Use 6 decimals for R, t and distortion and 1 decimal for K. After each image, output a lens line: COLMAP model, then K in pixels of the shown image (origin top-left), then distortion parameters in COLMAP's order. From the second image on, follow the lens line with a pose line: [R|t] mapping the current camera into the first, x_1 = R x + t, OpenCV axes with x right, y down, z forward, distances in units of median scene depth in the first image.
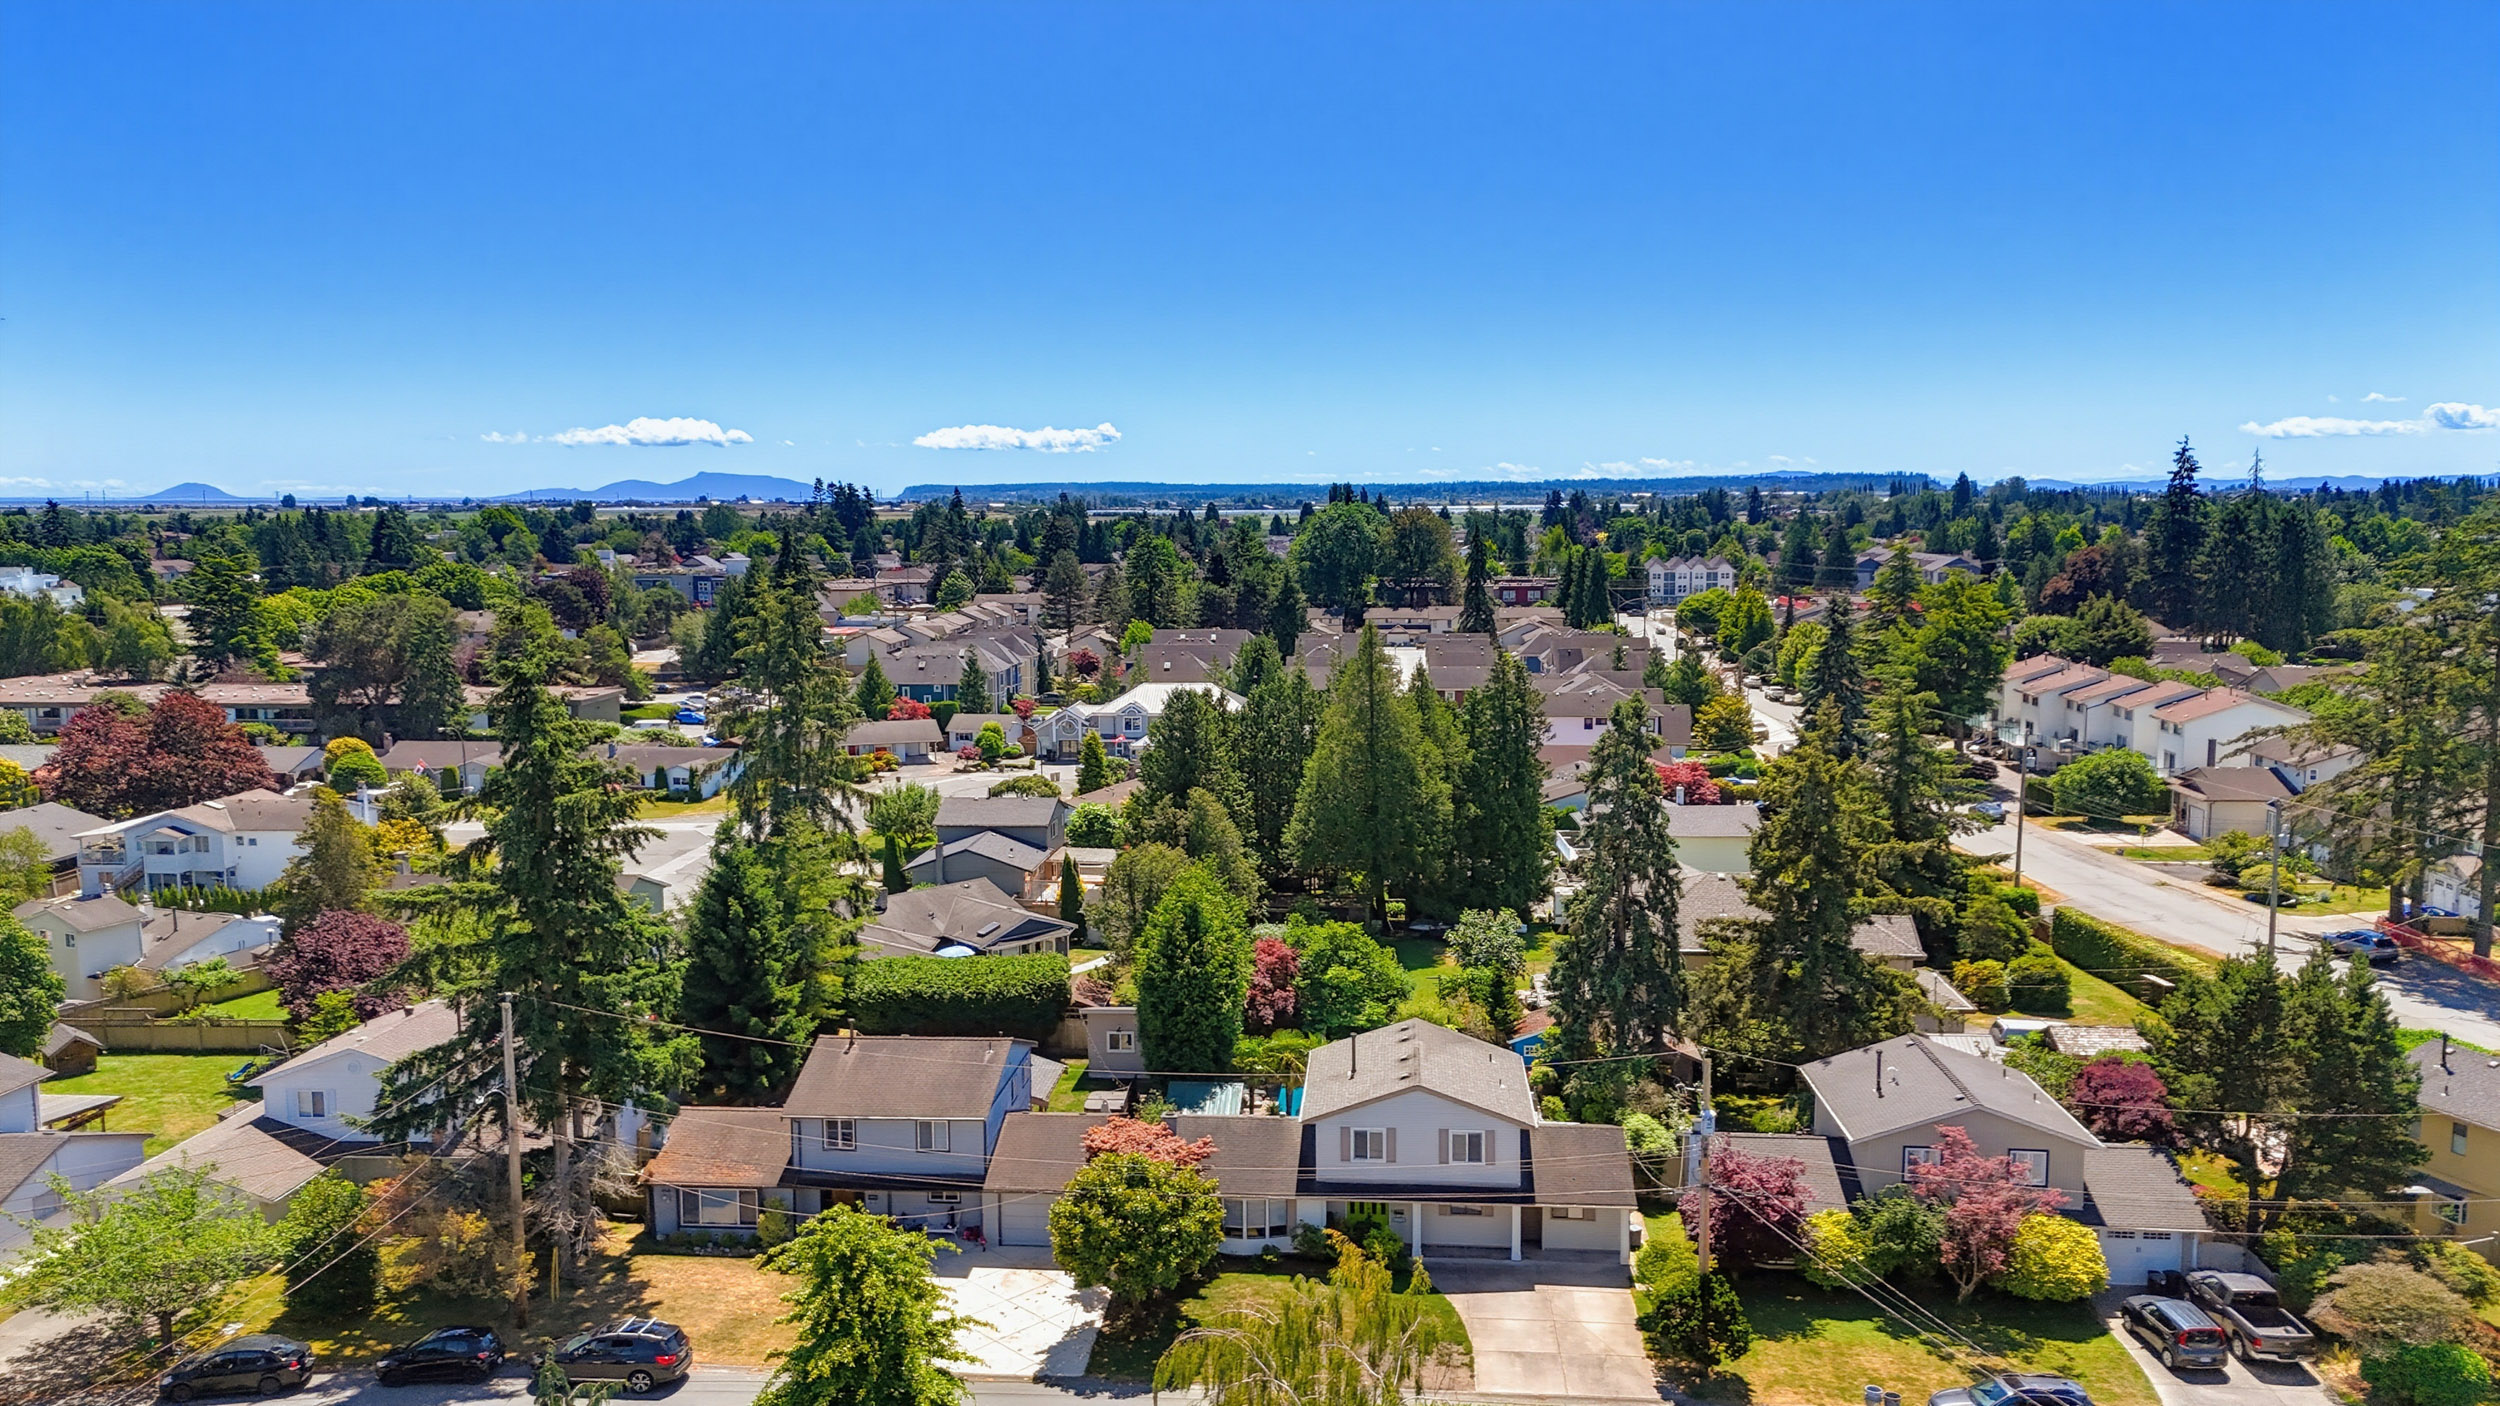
lens RADIAL K [[1826.5, 0, 1253.5], [0, 1826.5, 707.5], [0, 0, 1]] dist [0.087771, -0.090399]
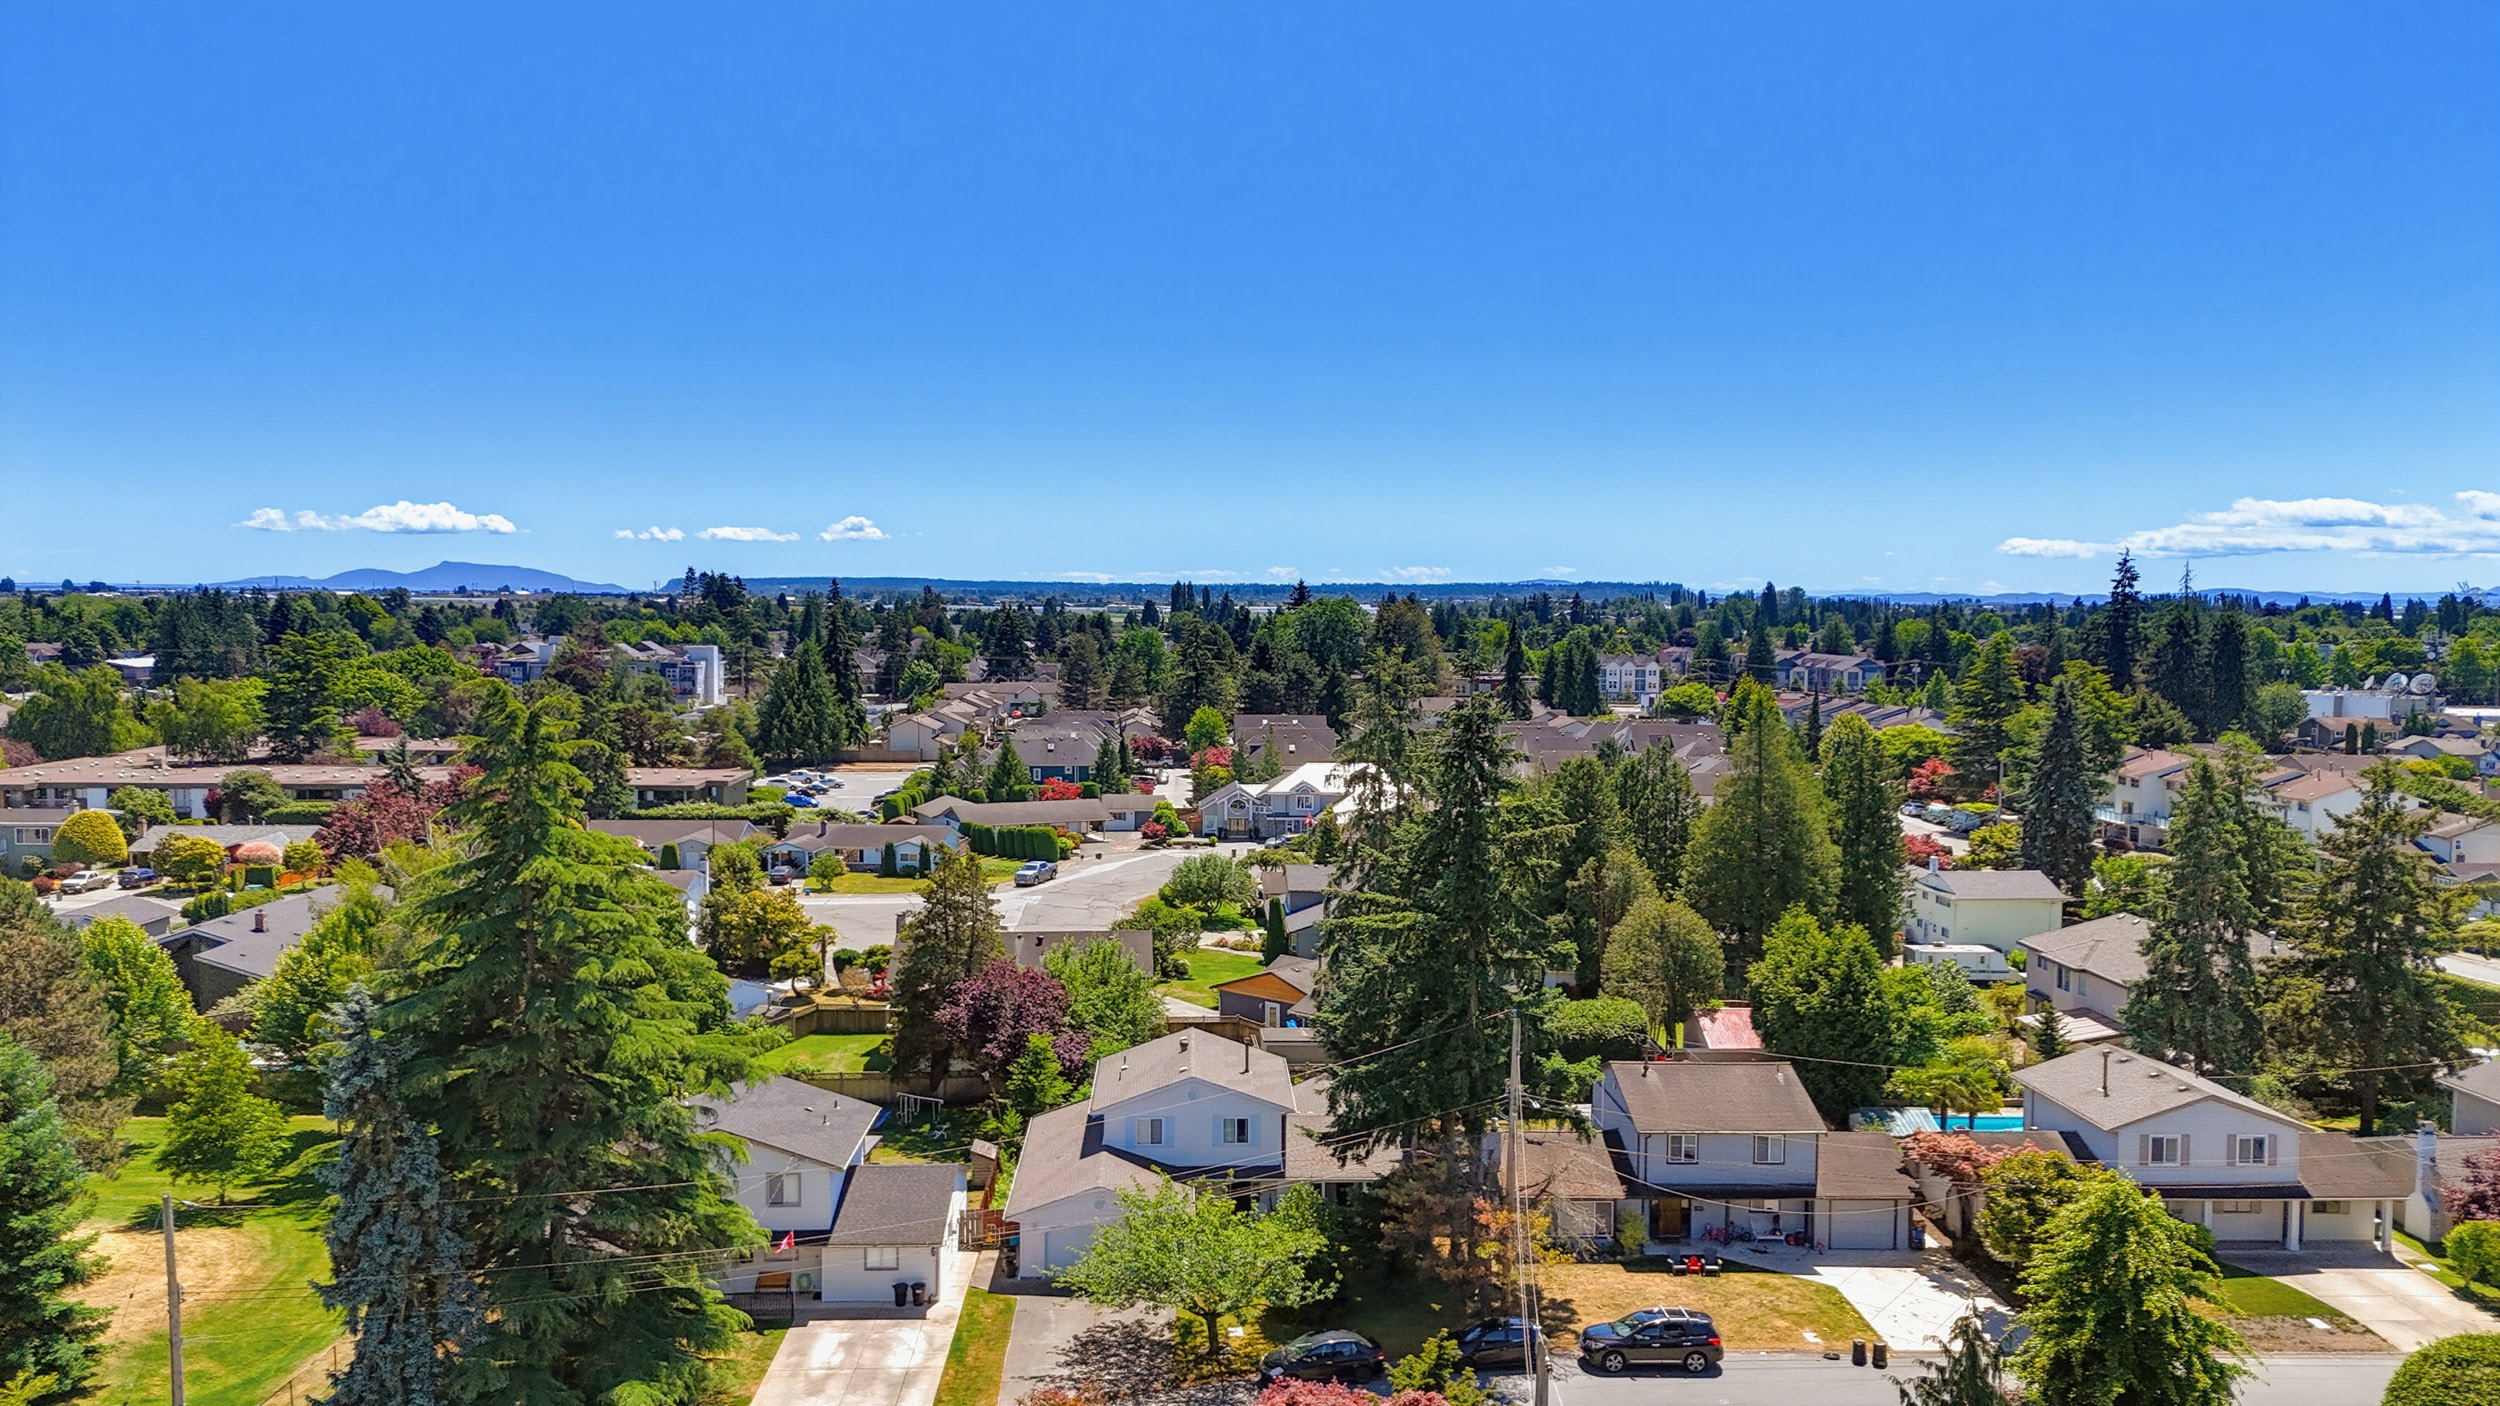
lens RADIAL K [[1826.5, 0, 1253.5], [0, 1826.5, 707.5], [0, 0, 1]] dist [0.087771, -0.090399]
pose [[0.992472, 0.006969, 0.122271, -0.398834], [-0.000302, 0.998516, -0.054464, 0.020614], [-0.122469, 0.054017, 0.991001, -0.039772]]
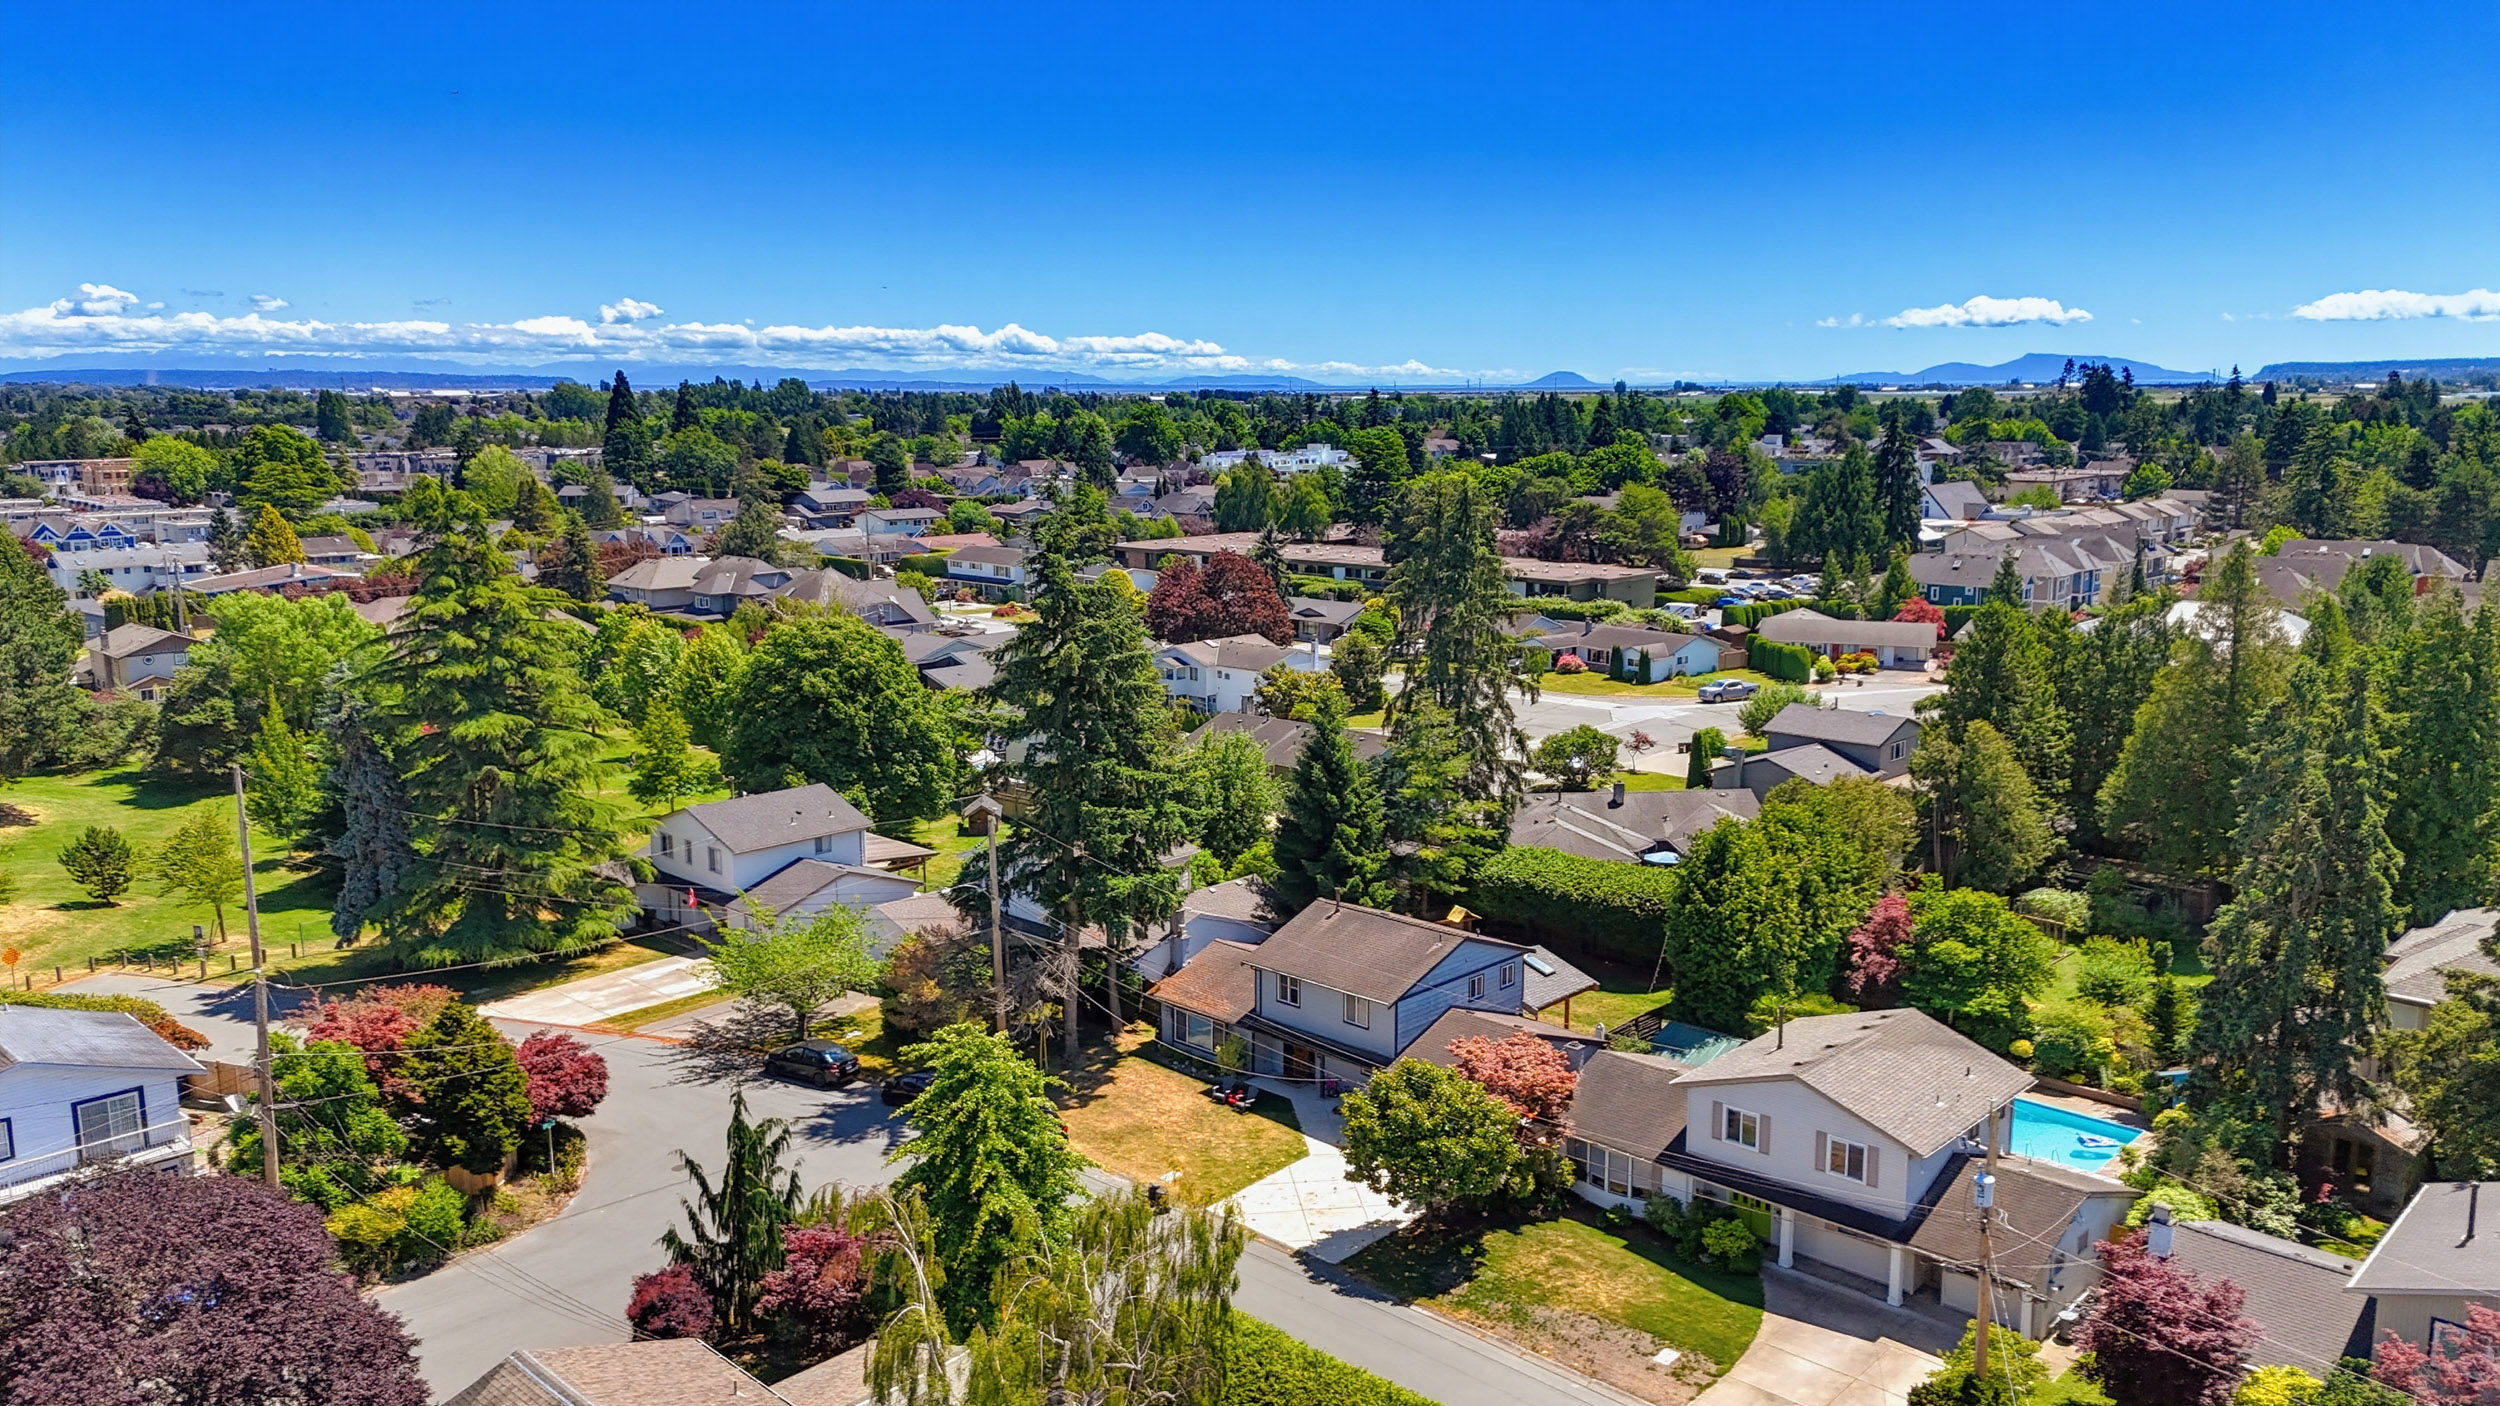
lens RADIAL K [[1826.5, 0, 1253.5], [0, 1826.5, 707.5], [0, 0, 1]] dist [0.087771, -0.090399]
pose [[0.778376, 0.110144, -0.618061, 0.258766], [-0.071922, 0.993652, 0.086501, -0.013816], [0.623666, -0.022878, 0.781356, 0.107511]]
